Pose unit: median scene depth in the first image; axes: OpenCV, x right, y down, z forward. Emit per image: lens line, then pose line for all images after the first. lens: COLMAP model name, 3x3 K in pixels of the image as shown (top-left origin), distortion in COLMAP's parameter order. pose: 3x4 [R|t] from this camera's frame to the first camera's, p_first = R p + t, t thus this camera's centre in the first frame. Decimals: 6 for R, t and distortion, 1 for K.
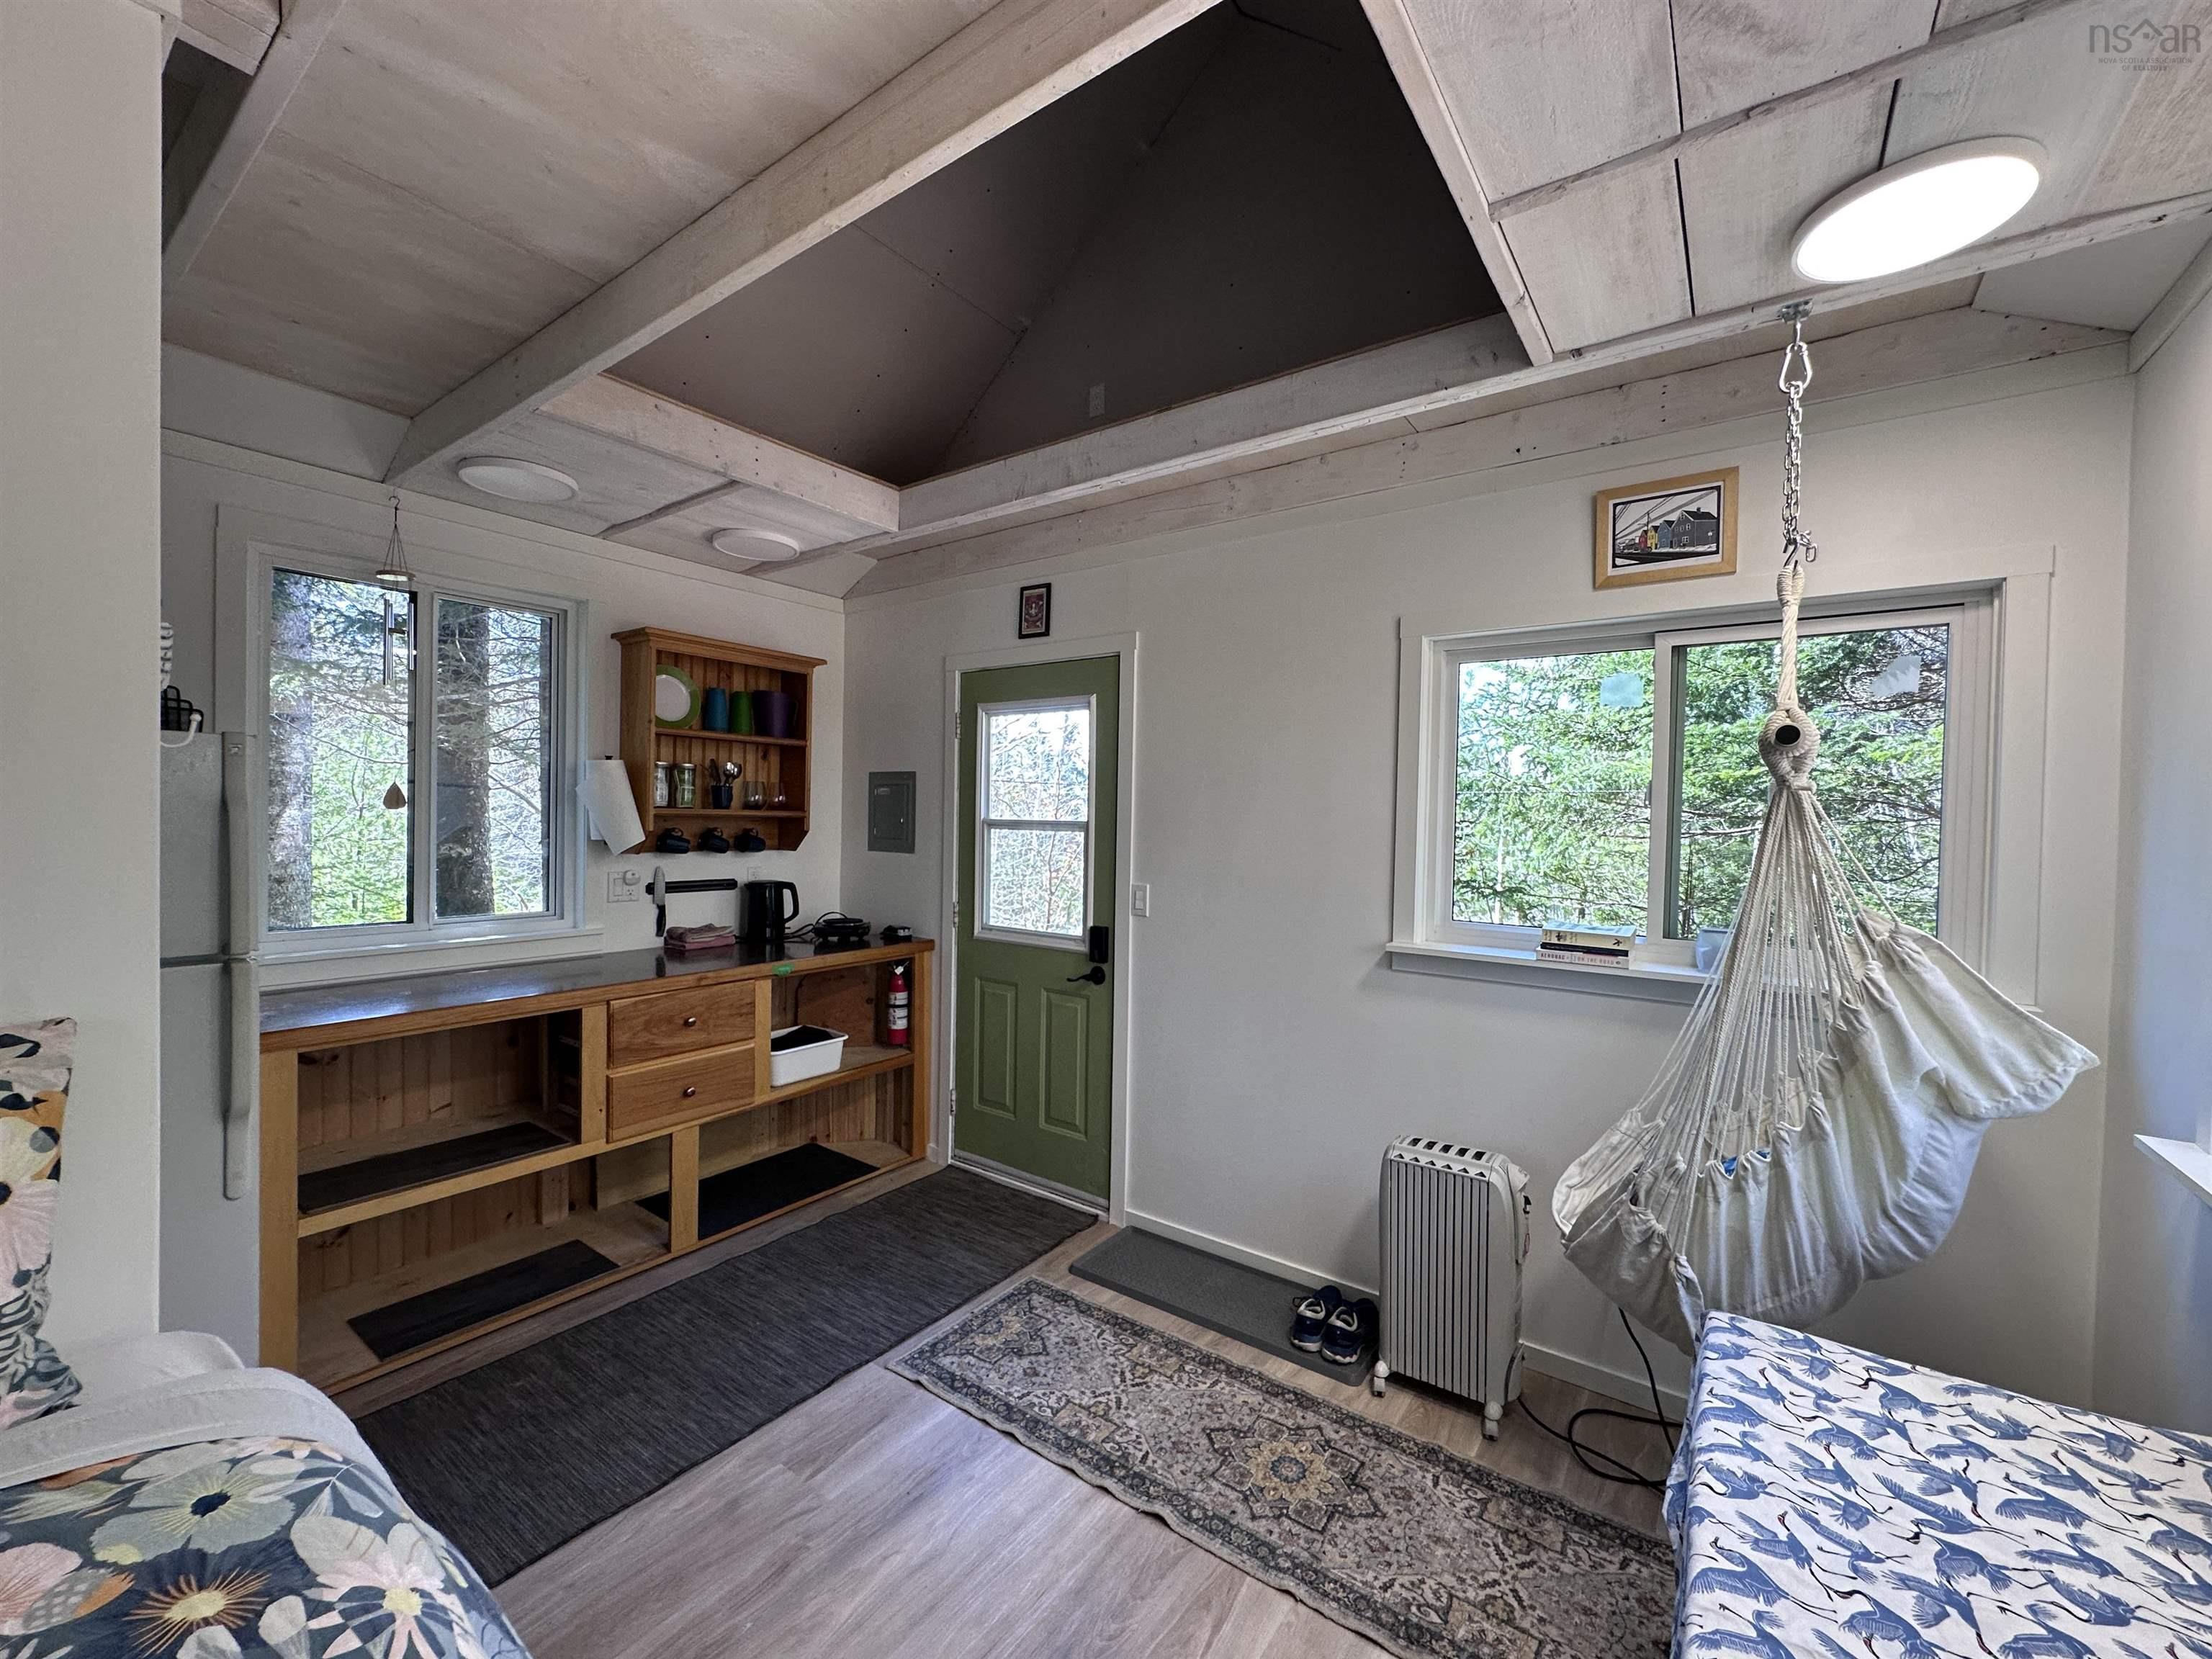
lens RADIAL K [[883.7, 0, 1106.0], [0, 883.7, 829.5], [0, 0, 1]] dist [-0.002465, 0.000836]
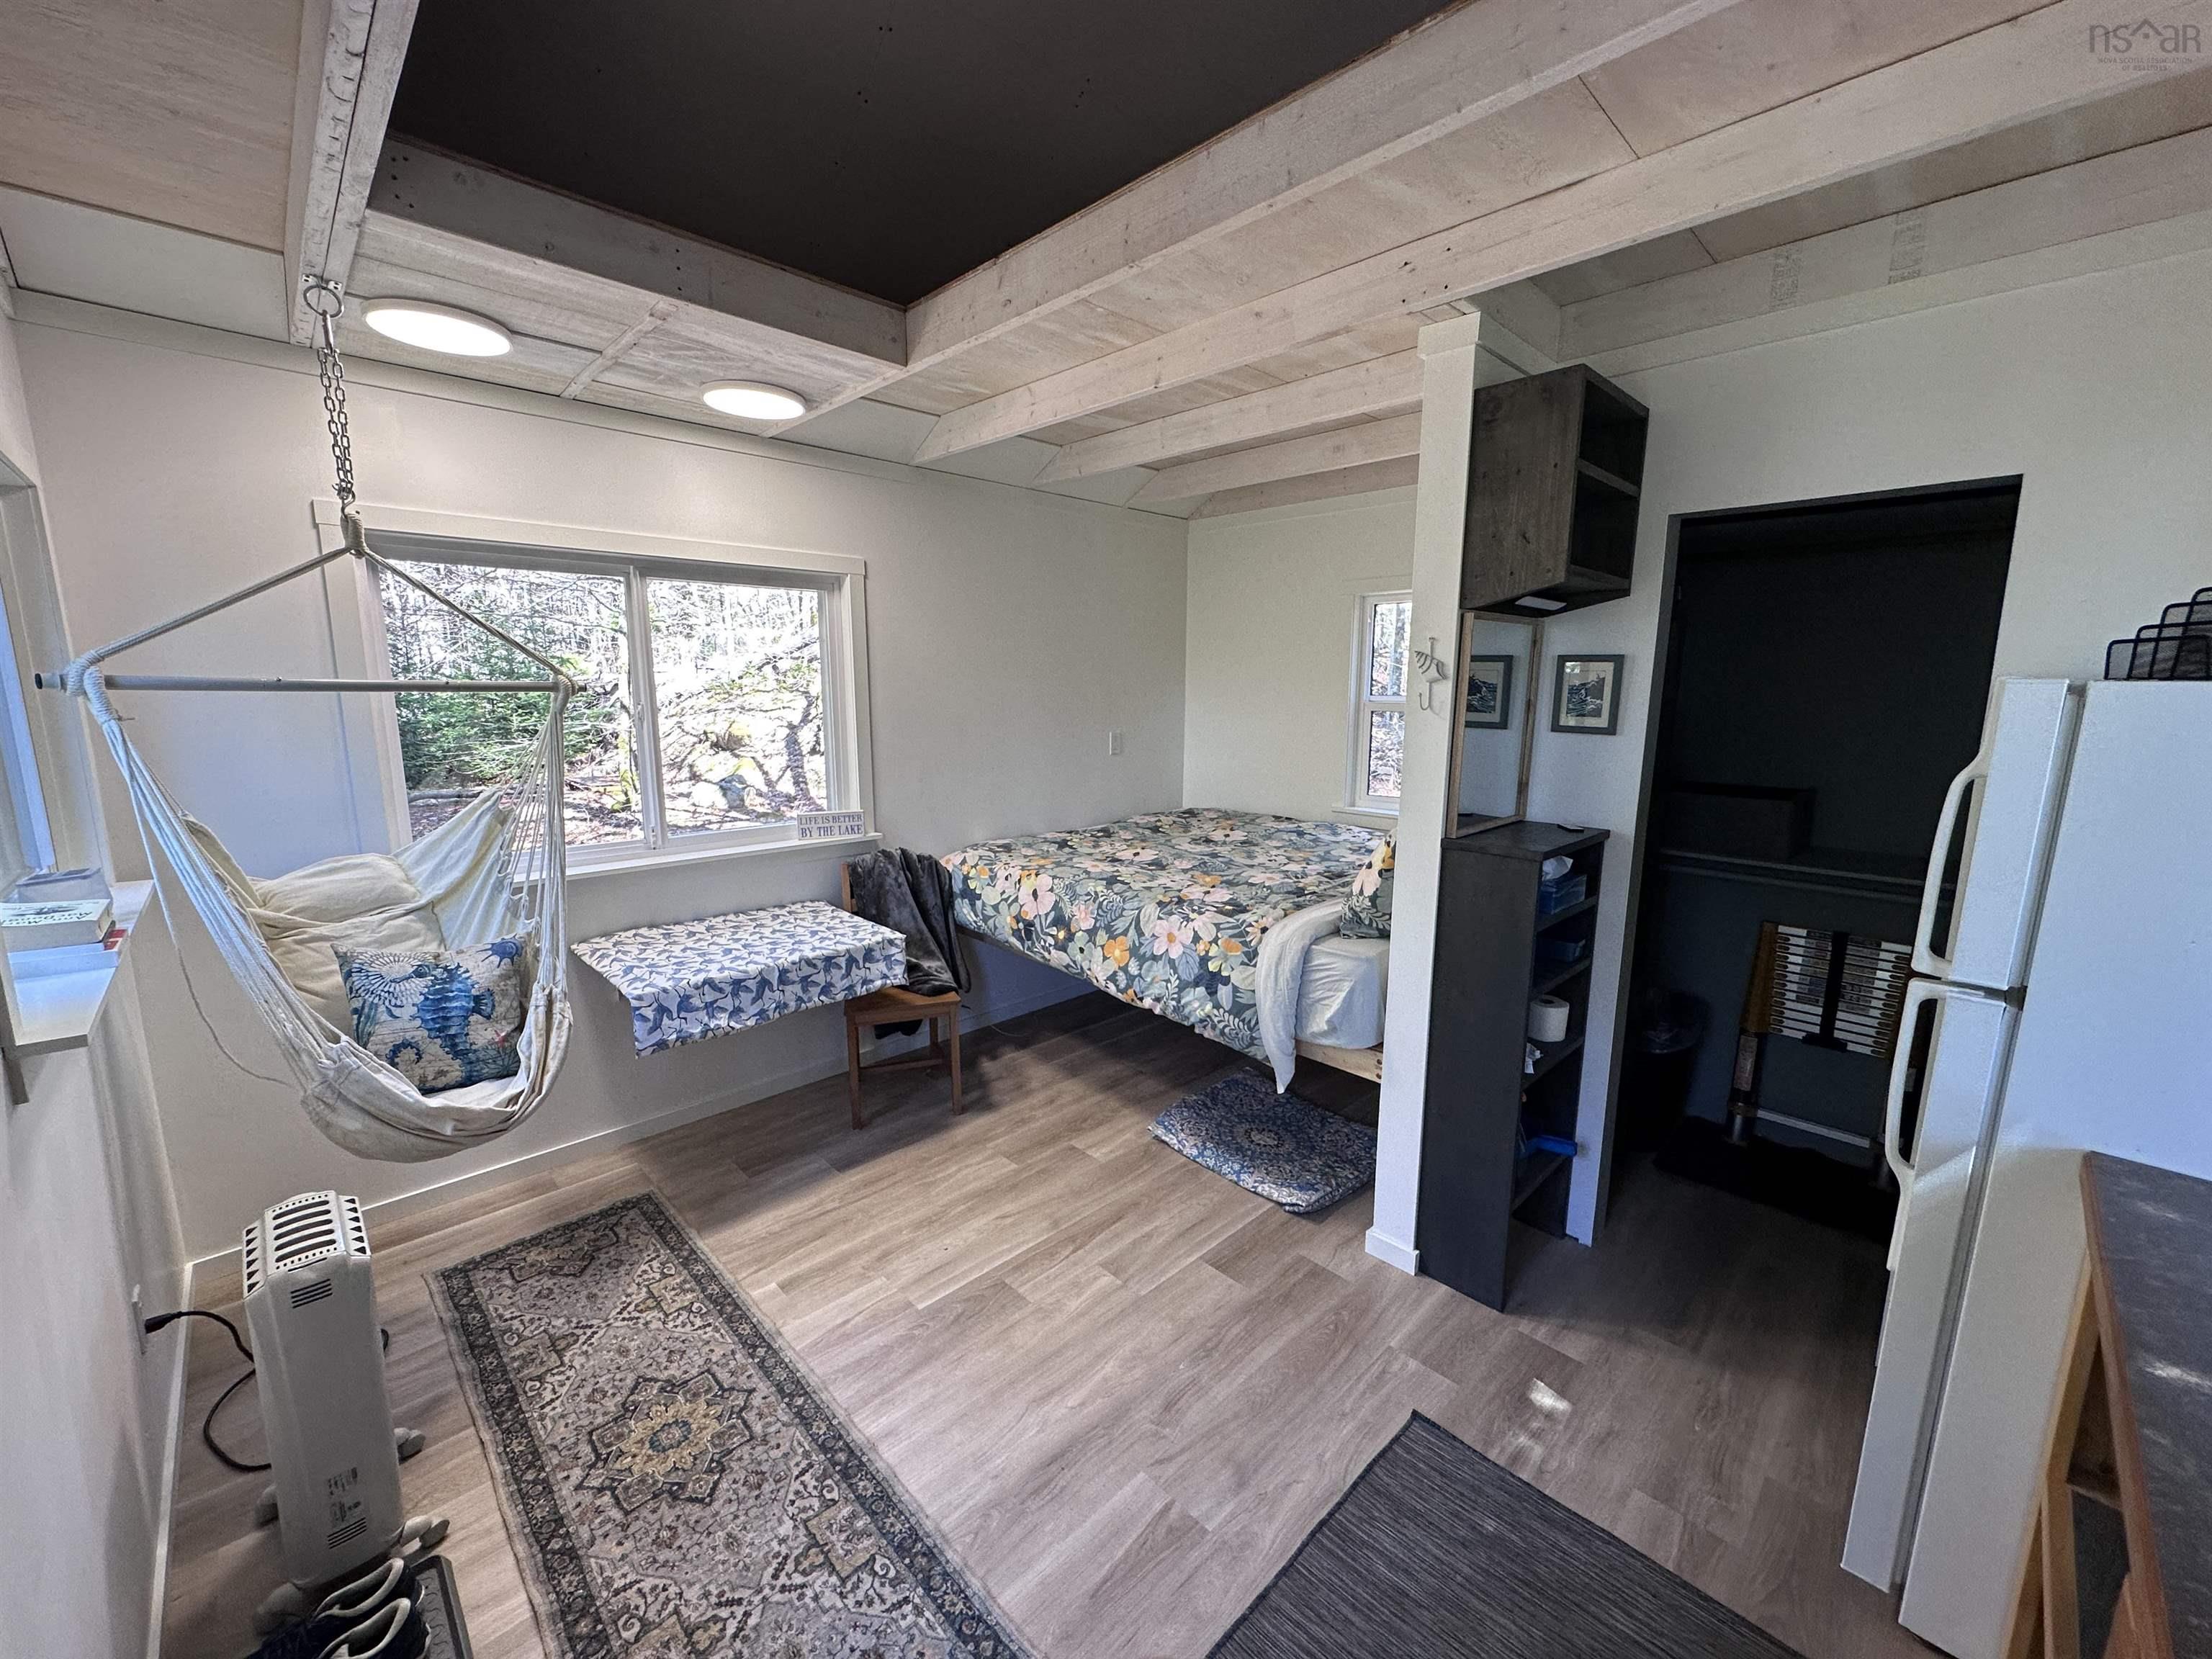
lens RADIAL K [[883.7, 0, 1106.0], [0, 883.7, 829.5], [0, 0, 1]] dist [-0.002465, 0.000836]
pose [[-0.984542, -0.049853, 0.167906, -0.311053], [-0.018067, 0.982430, 0.185753, -0.081071], [-0.174216, 0.179848, -0.968144, 1.408212]]
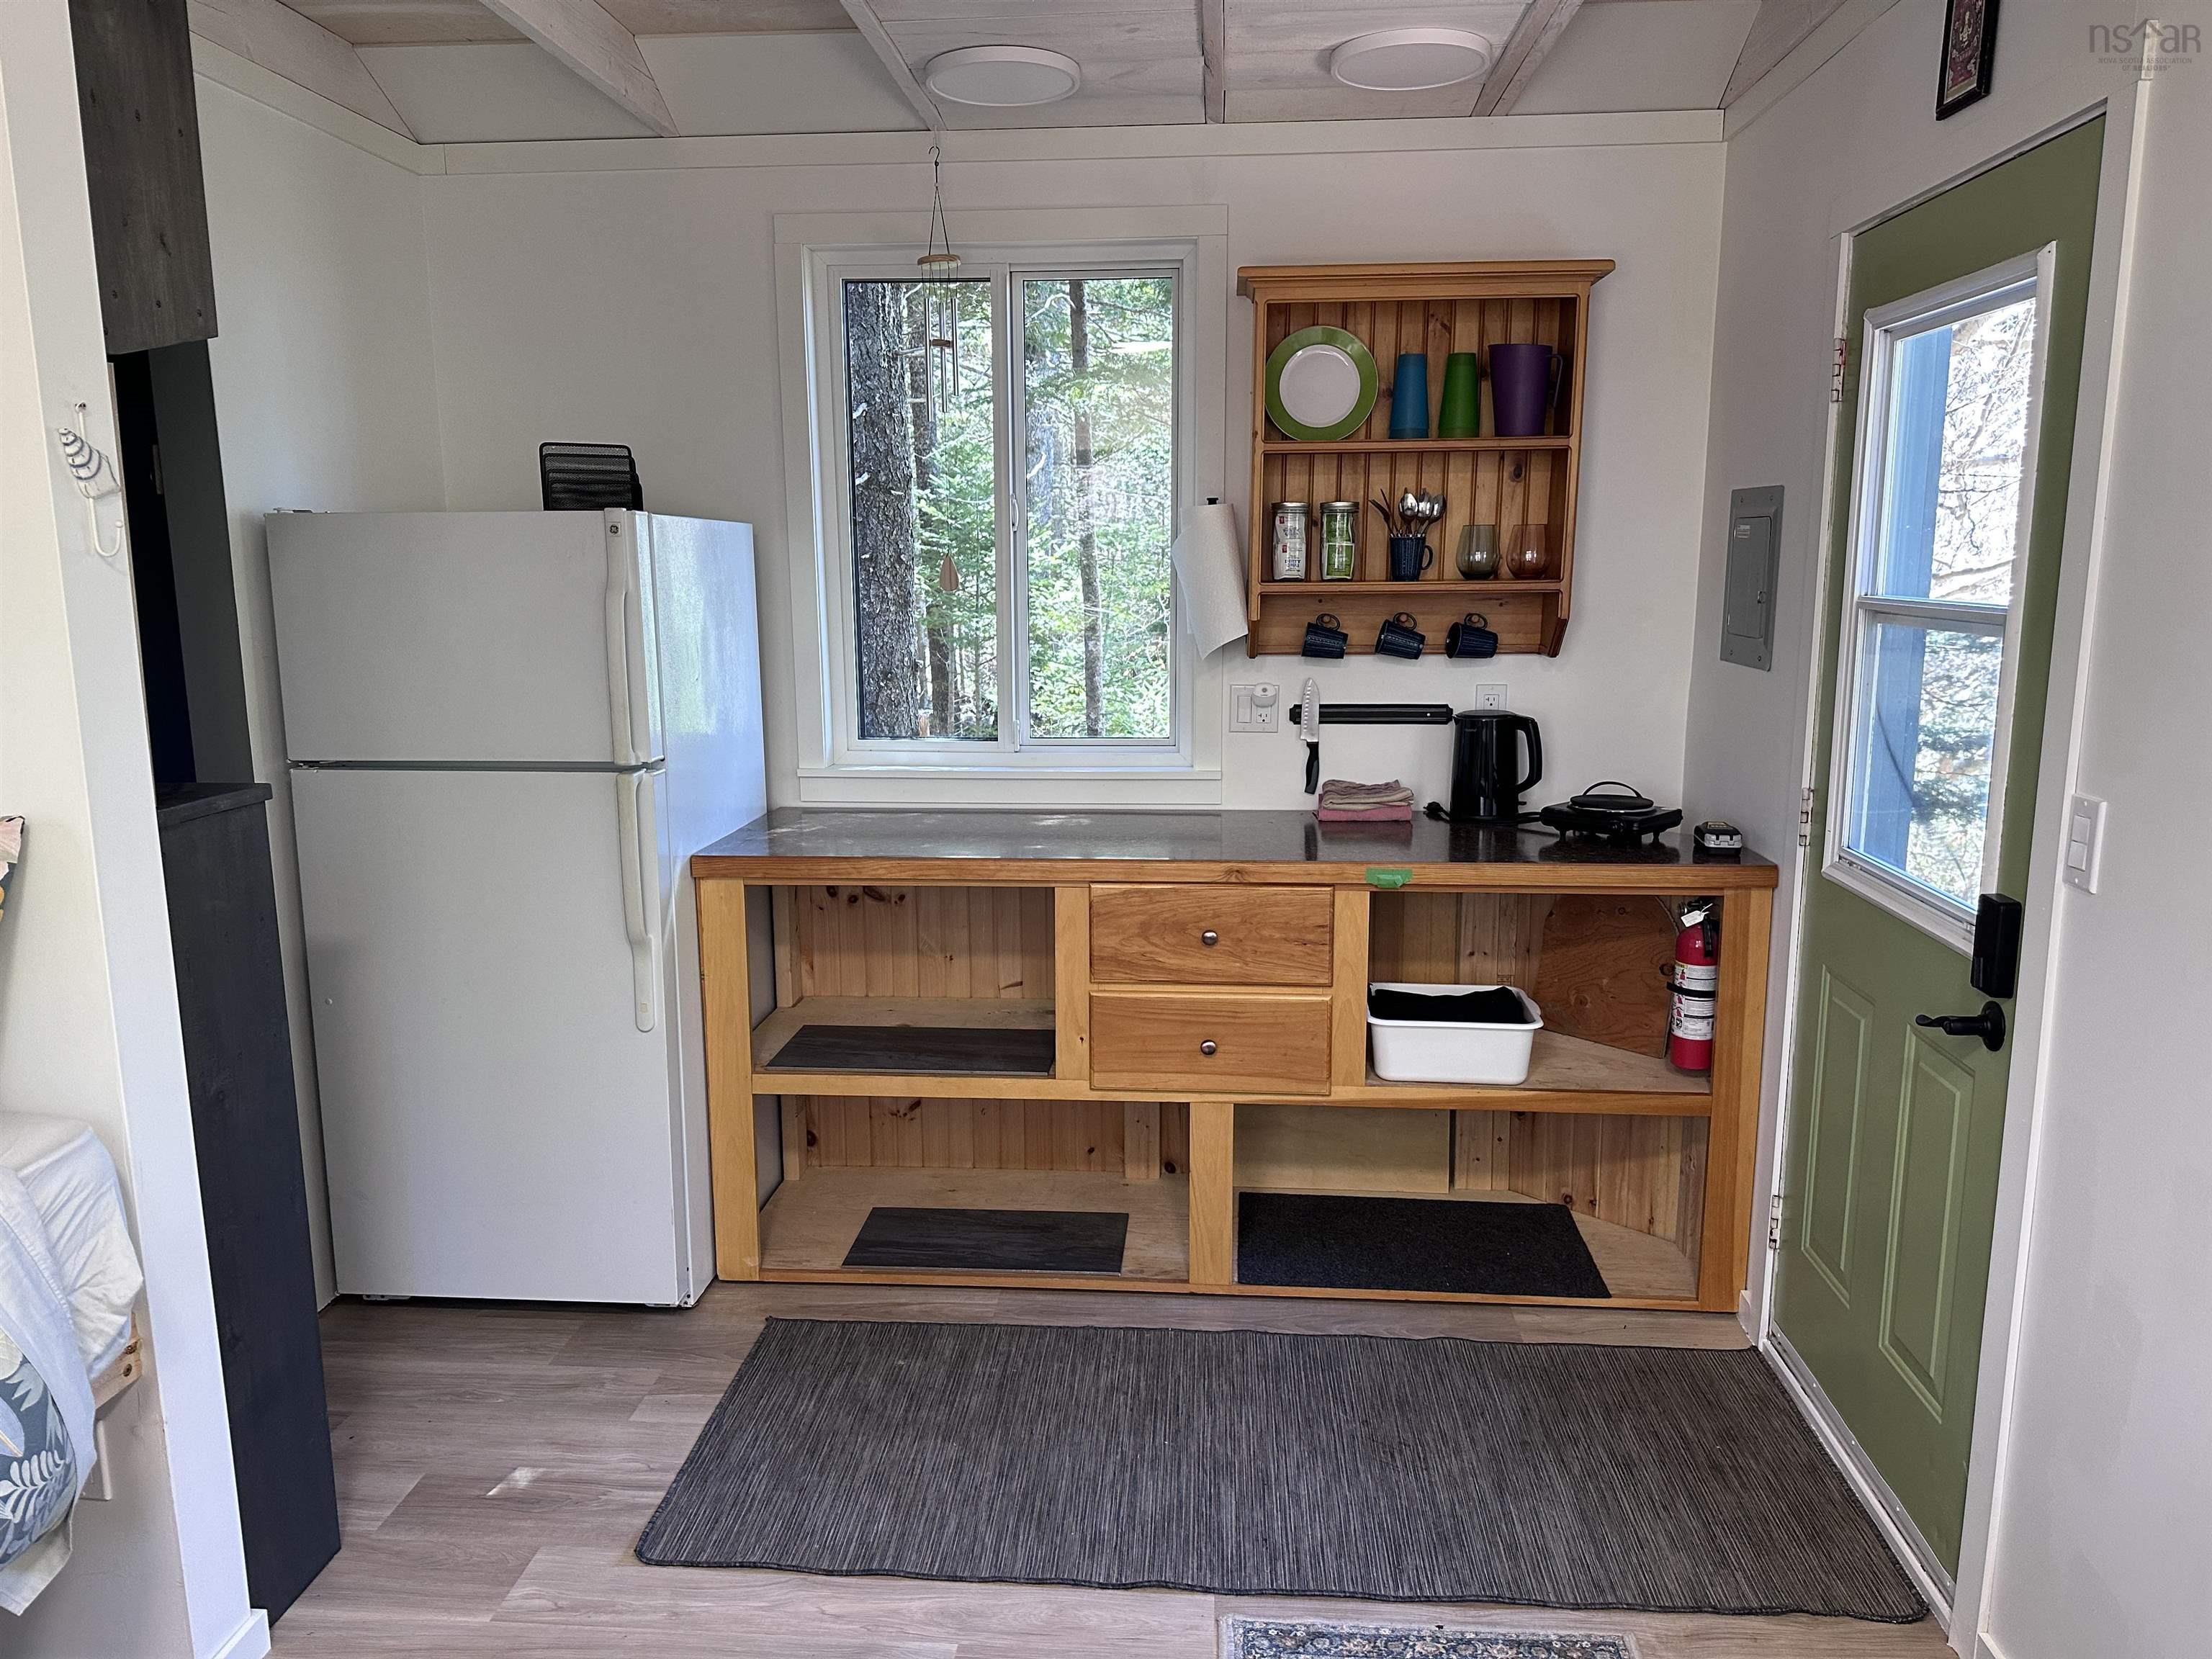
lens RADIAL K [[1536.5, 0, 1106.0], [0, 1536.5, 829.5], [0, 0, 1]] dist [0.107458, -0.153819]
pose [[0.520347, 0.130648, -0.843902, 0.453704], [0.000069, 0.988221, 0.153033, -0.024203], [0.853955, -0.079688, 0.514209, 0.460887]]
